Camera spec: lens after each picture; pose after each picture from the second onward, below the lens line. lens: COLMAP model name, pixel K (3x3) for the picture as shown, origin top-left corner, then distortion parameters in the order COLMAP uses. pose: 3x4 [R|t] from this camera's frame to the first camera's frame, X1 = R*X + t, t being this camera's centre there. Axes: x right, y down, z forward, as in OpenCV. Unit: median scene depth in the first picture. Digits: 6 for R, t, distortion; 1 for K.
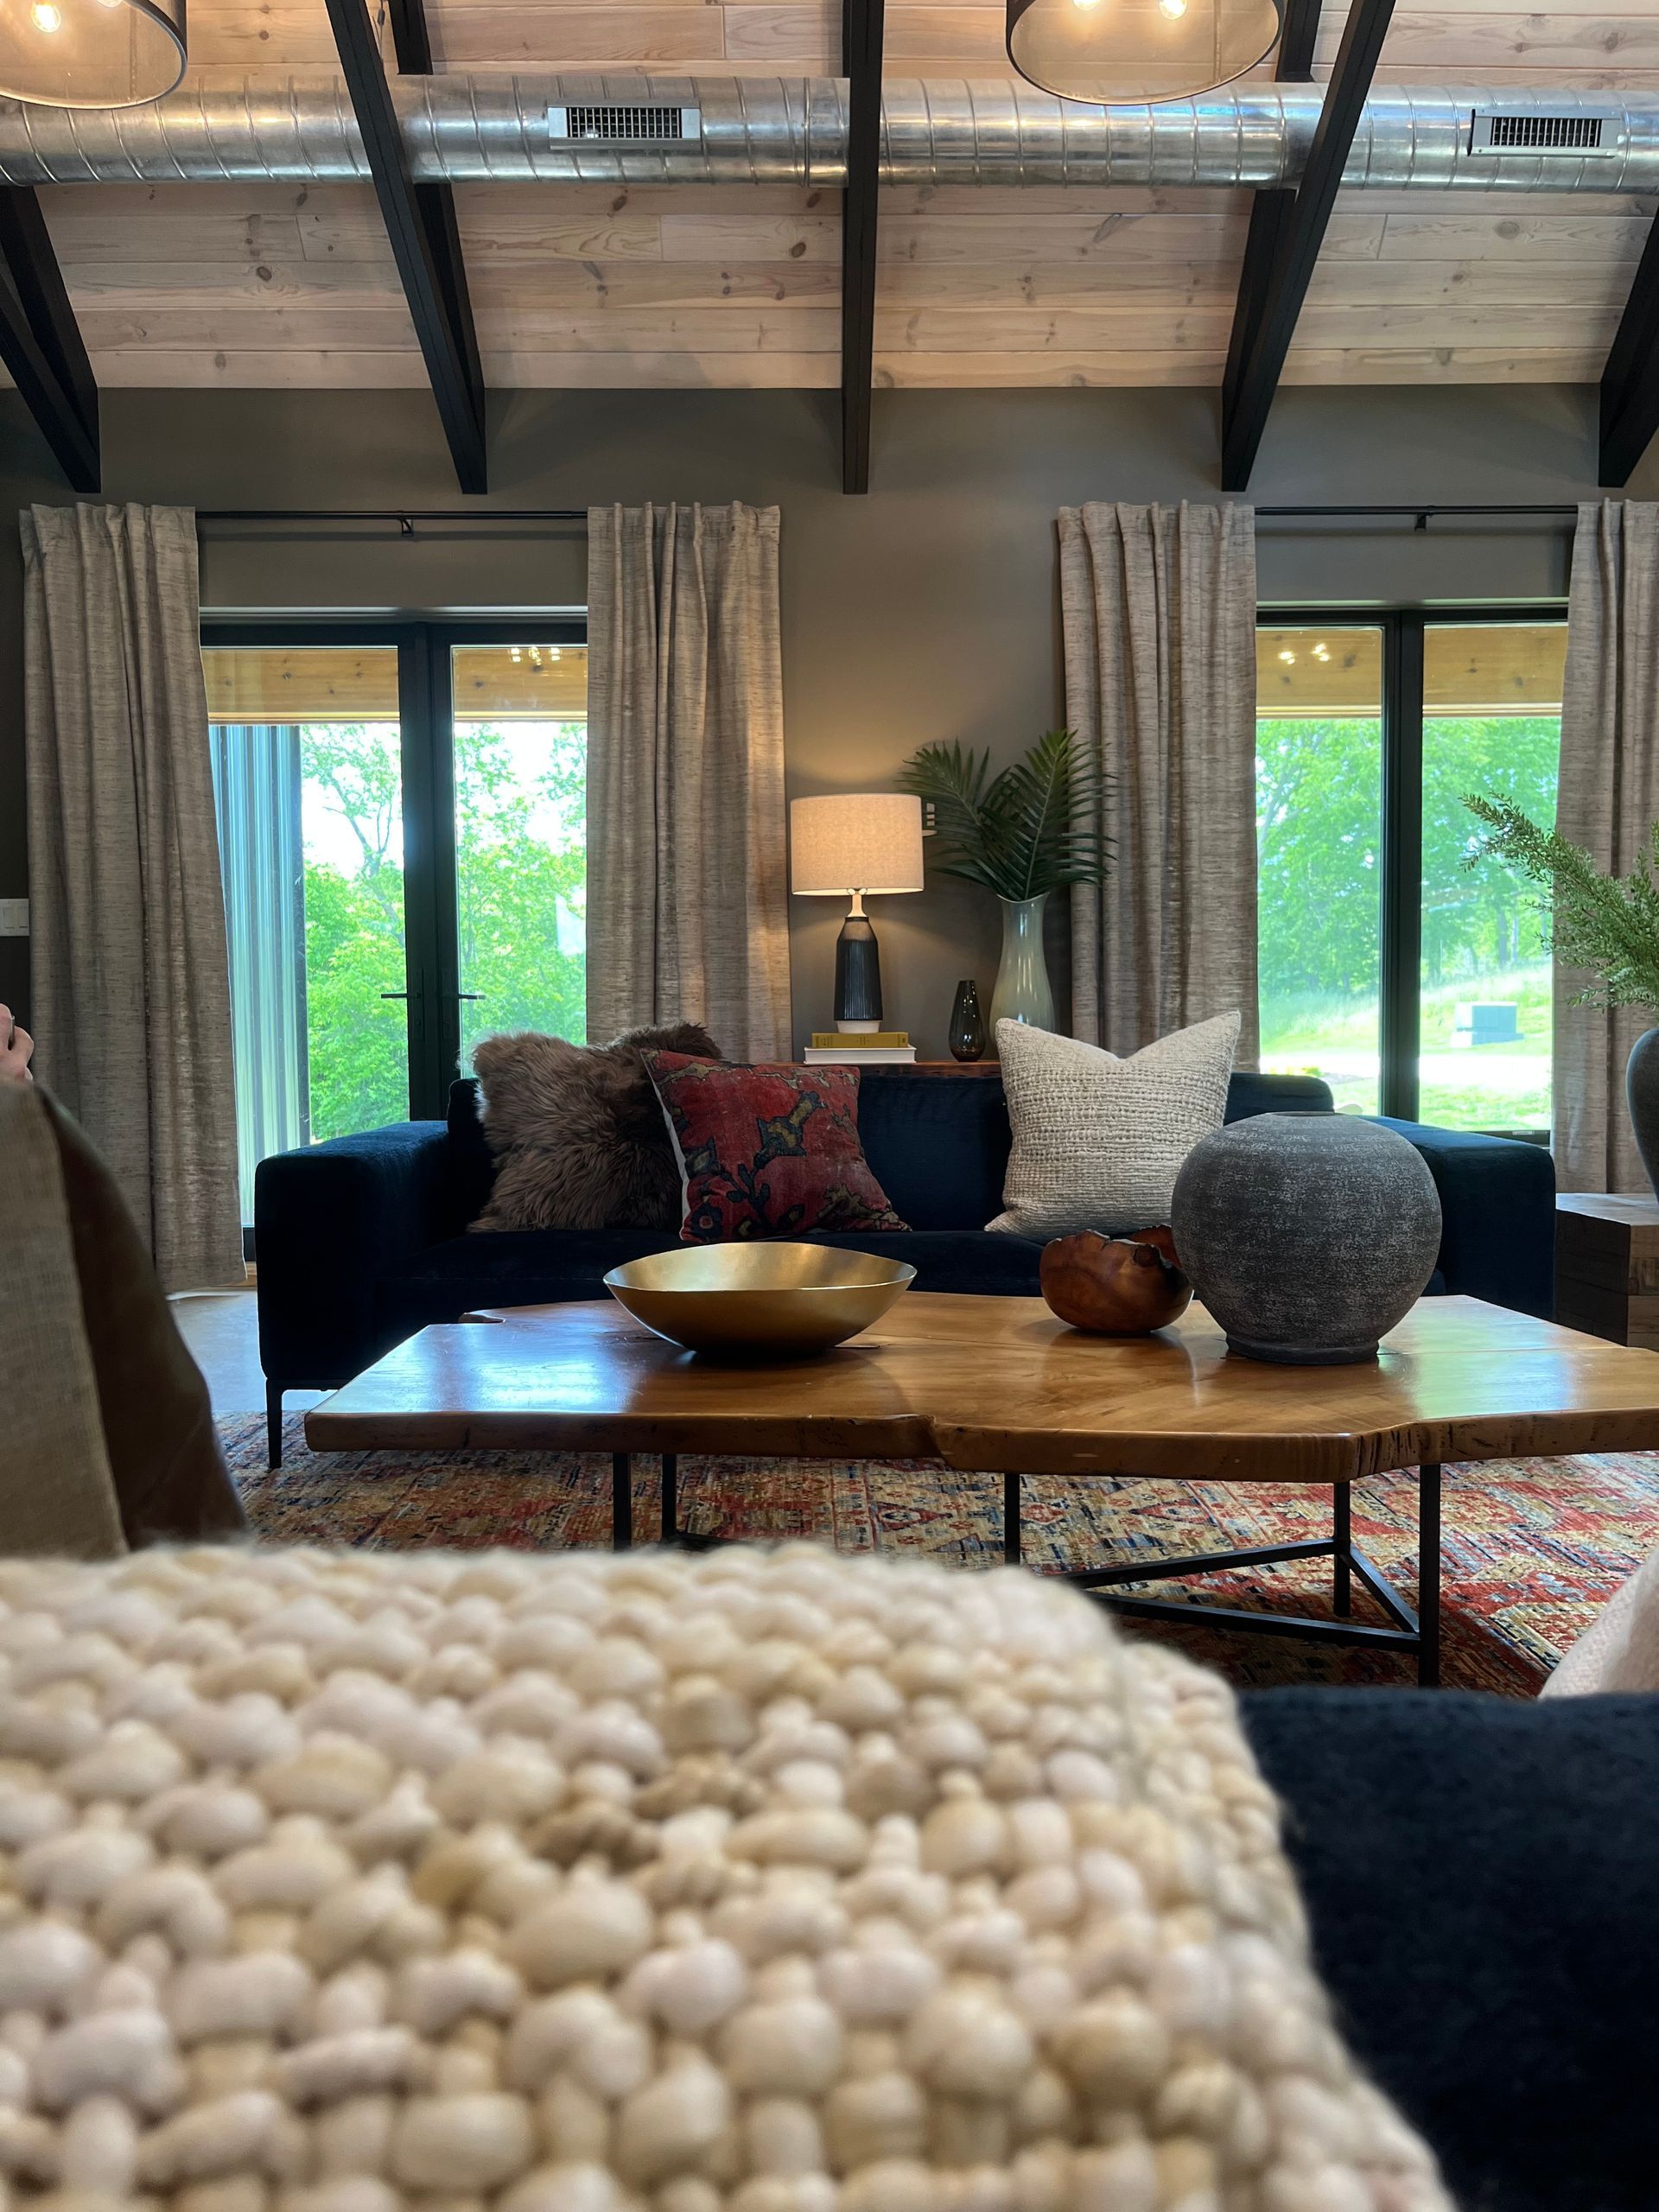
lens RADIAL K [[1661.4, 0, 837.1], [0, 1661.4, 1115.6], [0, 0, 1]] dist [0.051926, -0.073075]
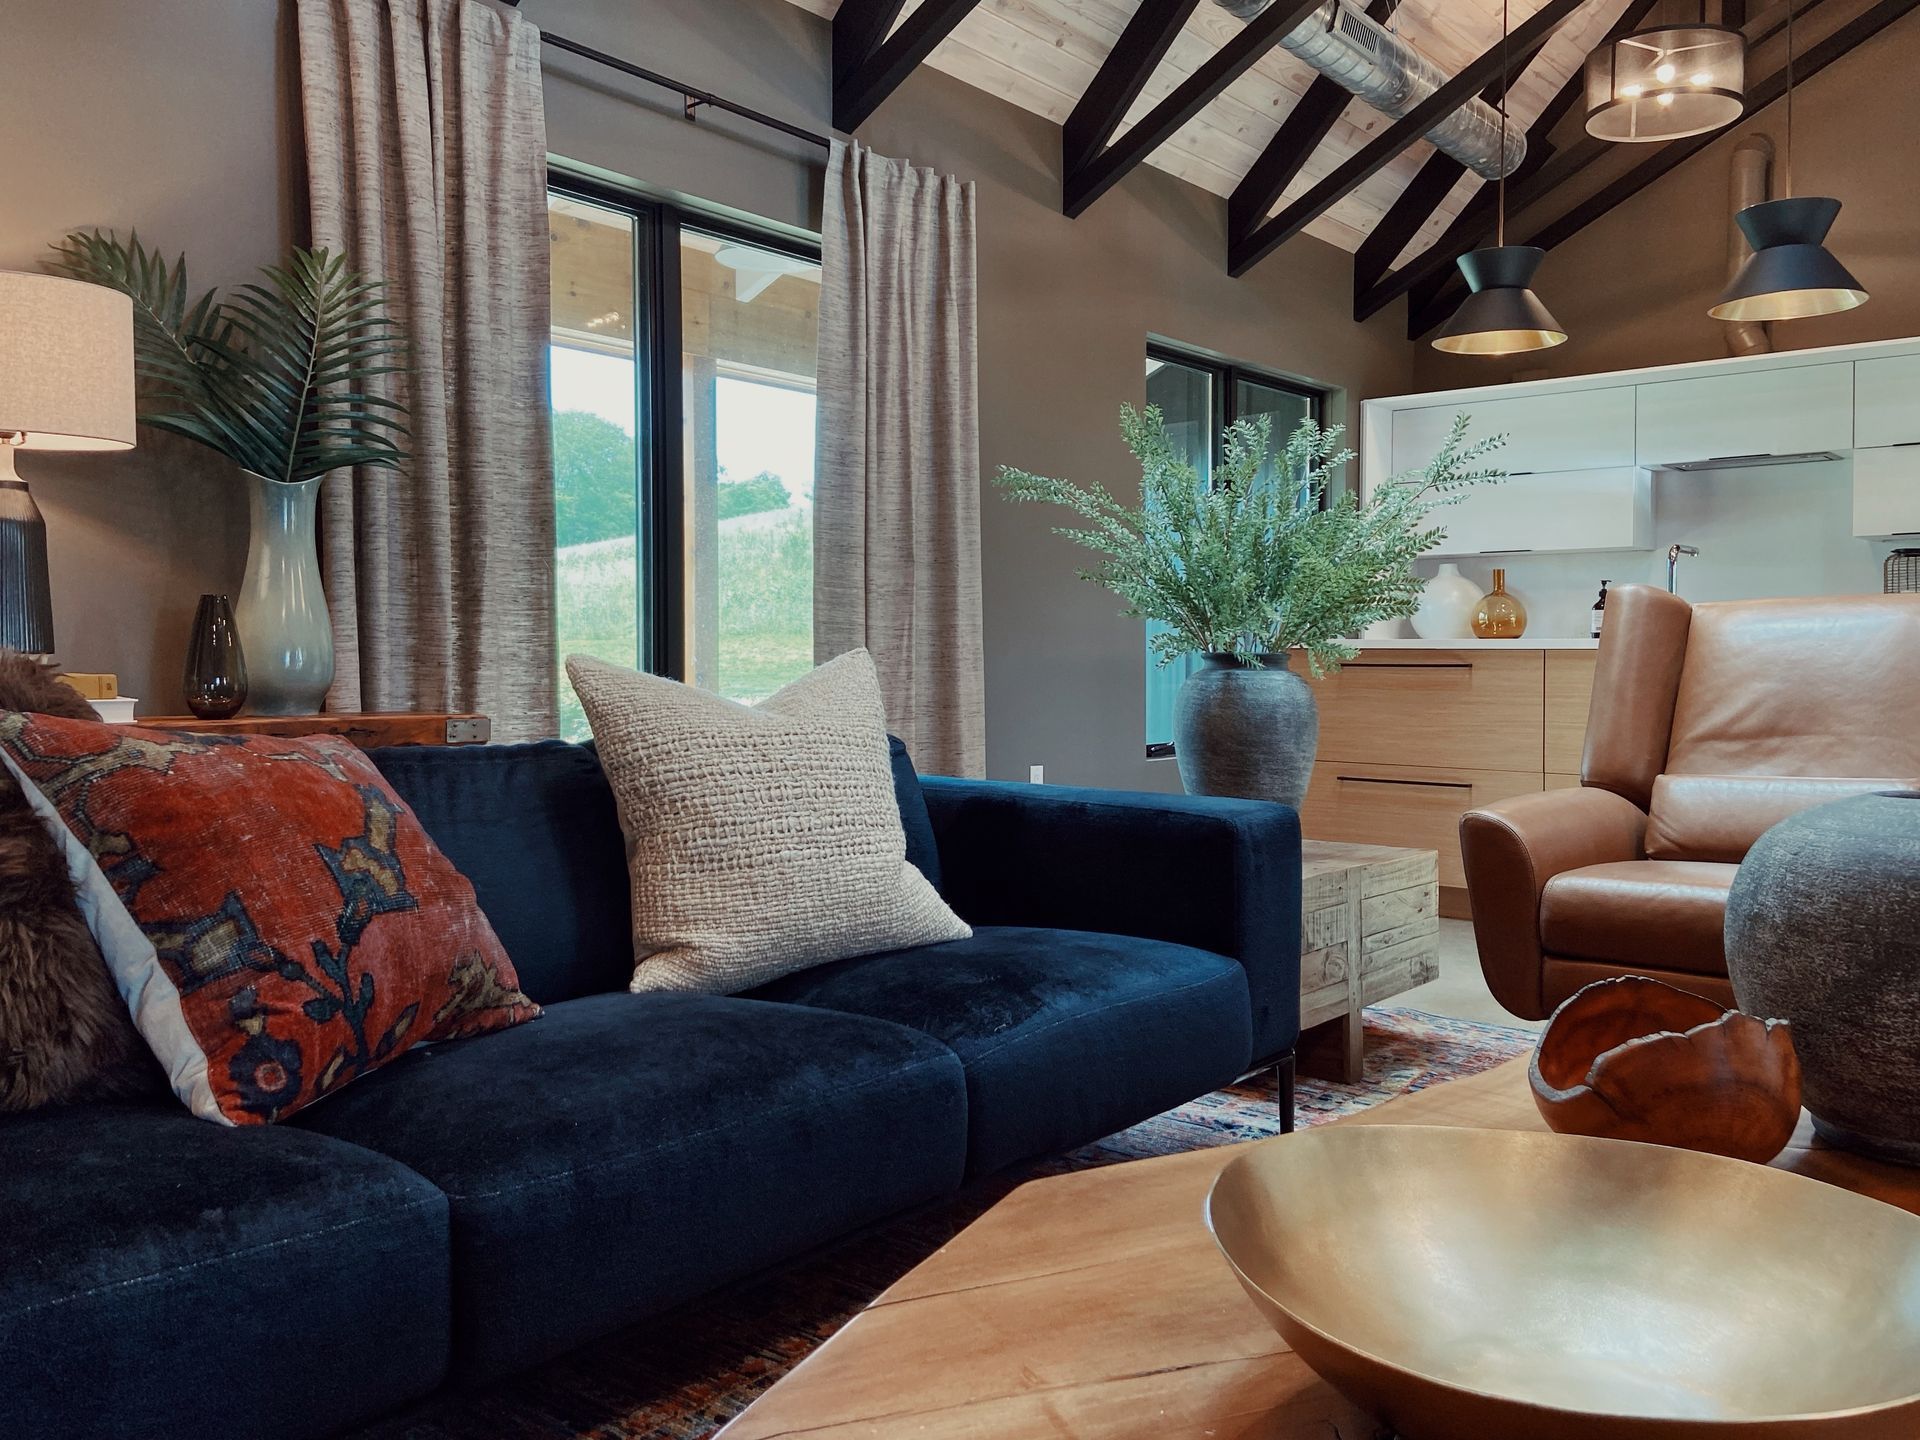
lens RADIAL K [[1534.4, 0, 1025.3], [0, 1534.4, 669.9], [0, 0, 1]] dist [0.094646, -0.082654]
pose [[0.638255, 0.004281, 0.769813, -0.183875], [0.036557, 0.998688, -0.035864, -0.017574], [-0.768956, 0.051033, 0.637261, 0.352371]]
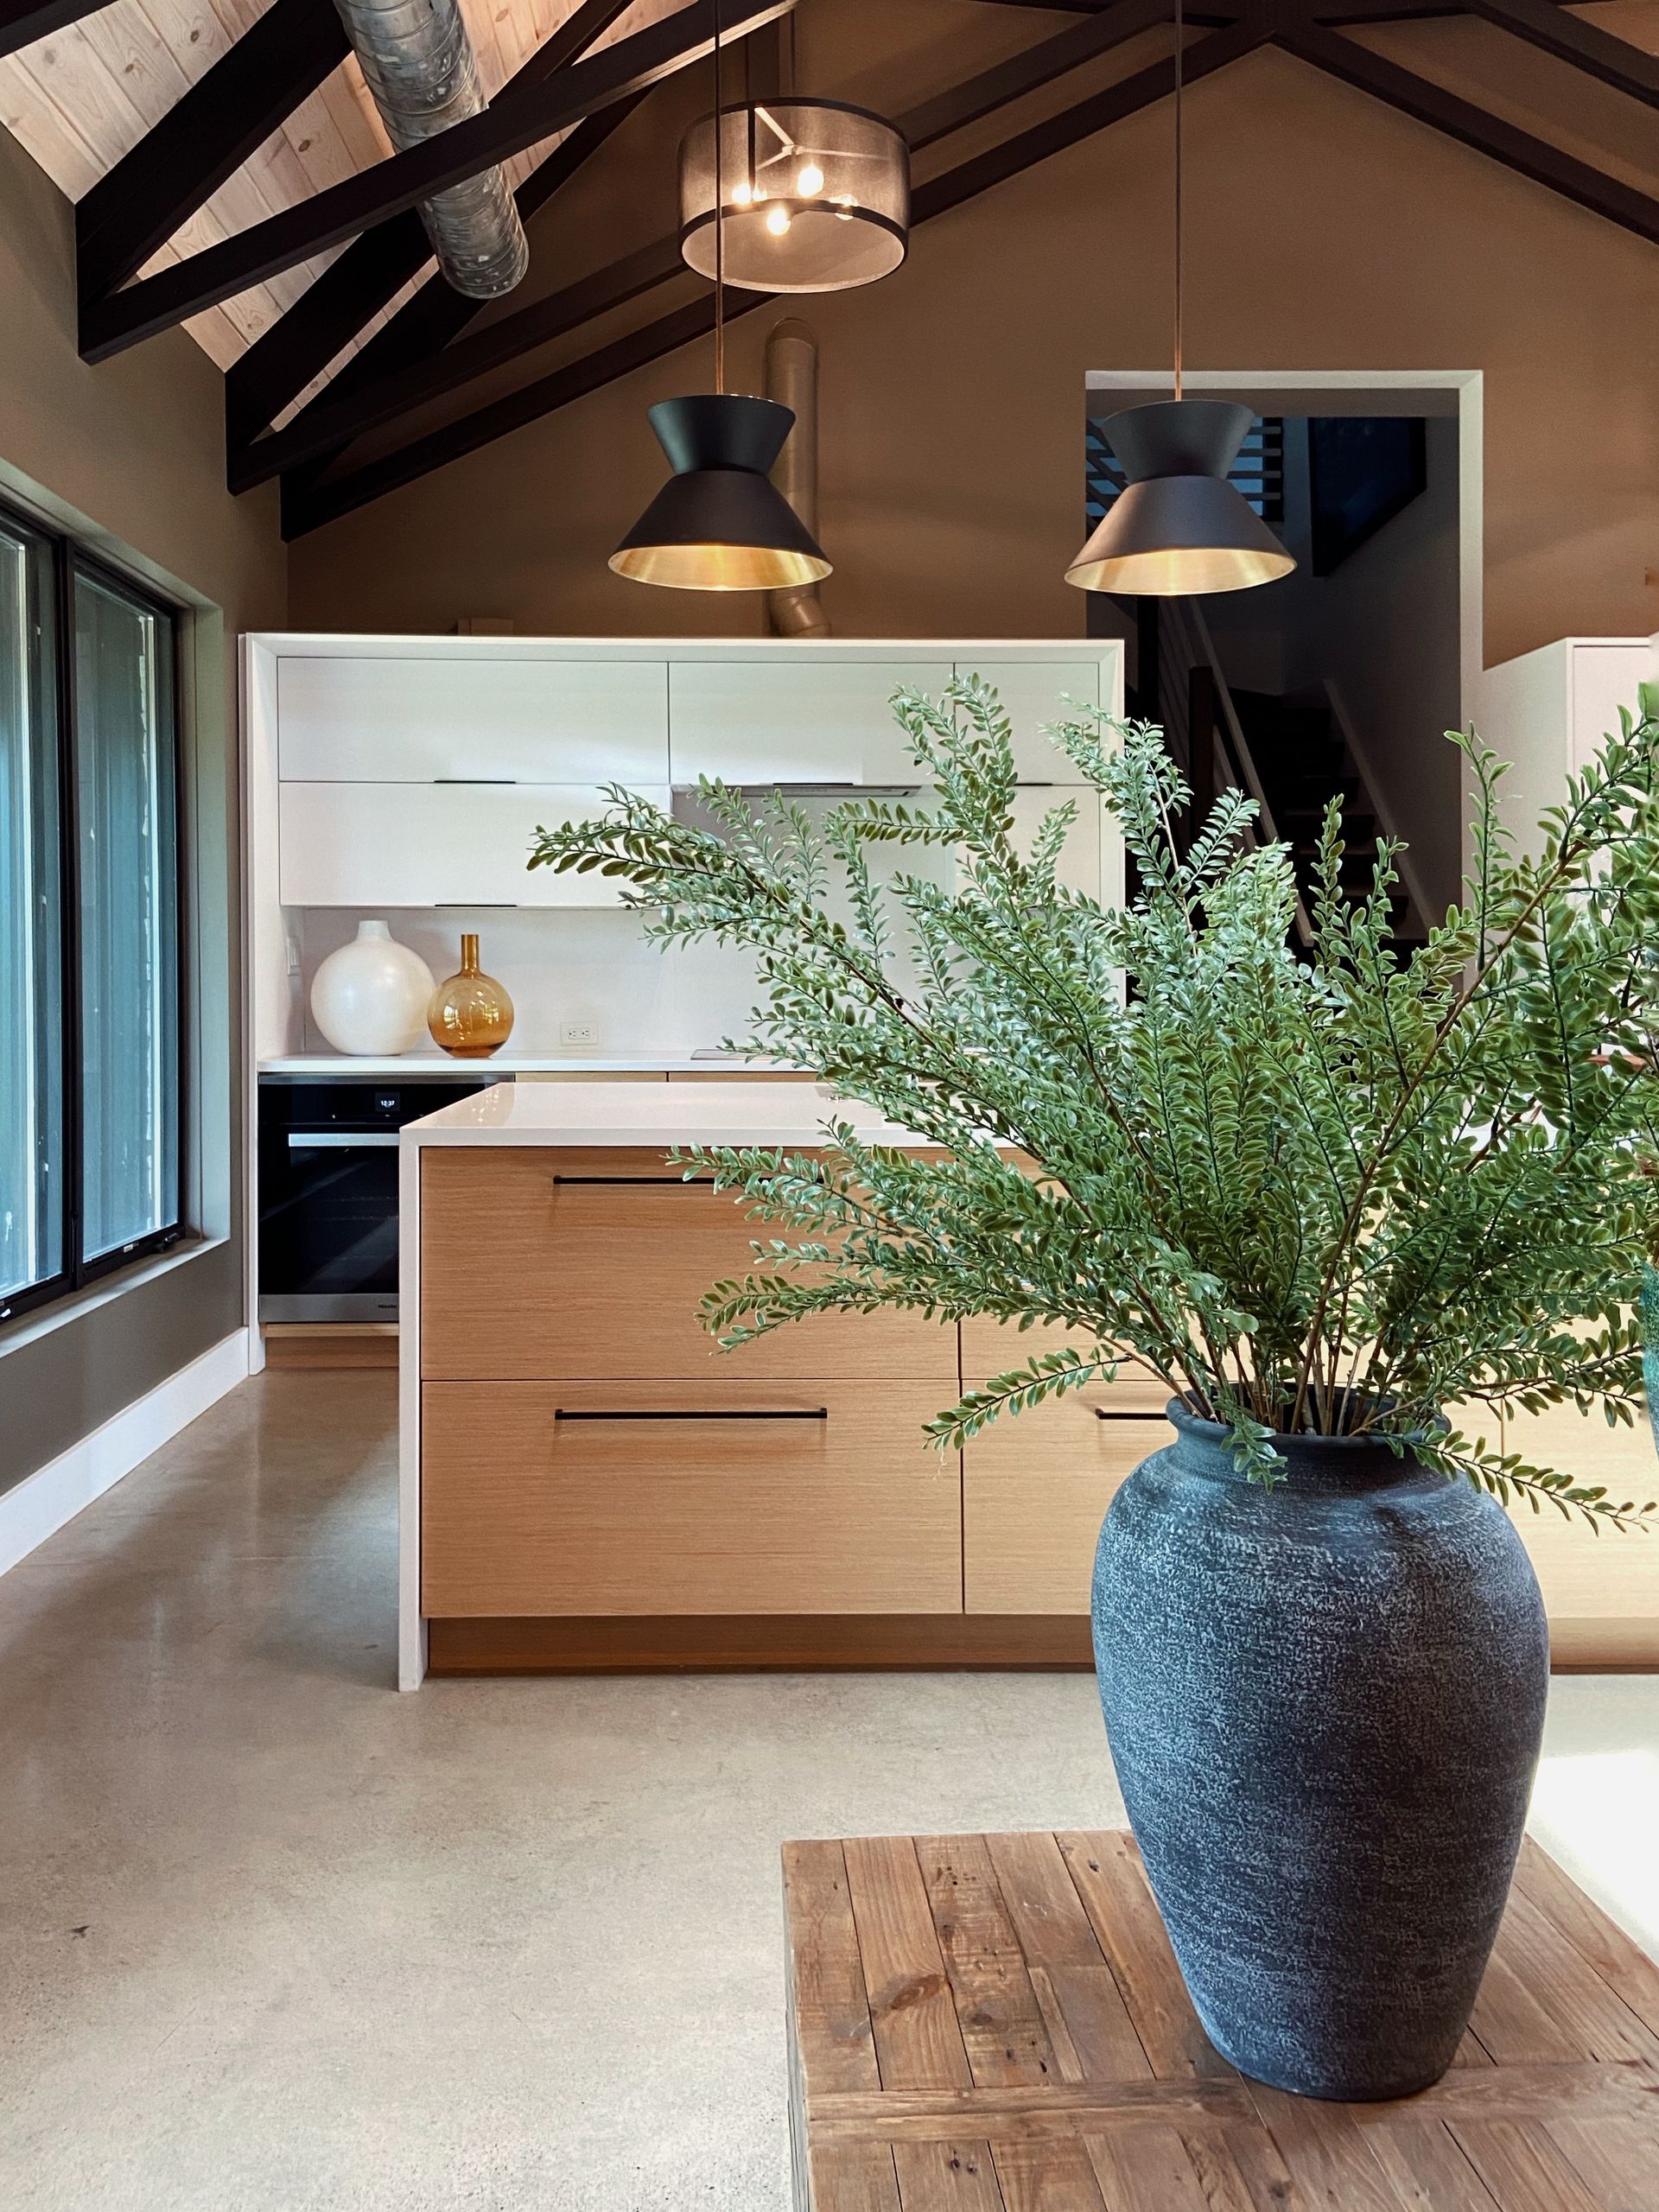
lens RADIAL K [[1927.8, 0, 862.0], [0, 1927.8, 915.4], [0, 0, 1]] dist [0.092770, 0.008947]
pose [[-0.036171, 0.038435, 0.998606, 0.094795], [0.063188, 0.997349, -0.036098, -0.104231], [-0.997346, 0.061795, -0.038504, 0.750575]]
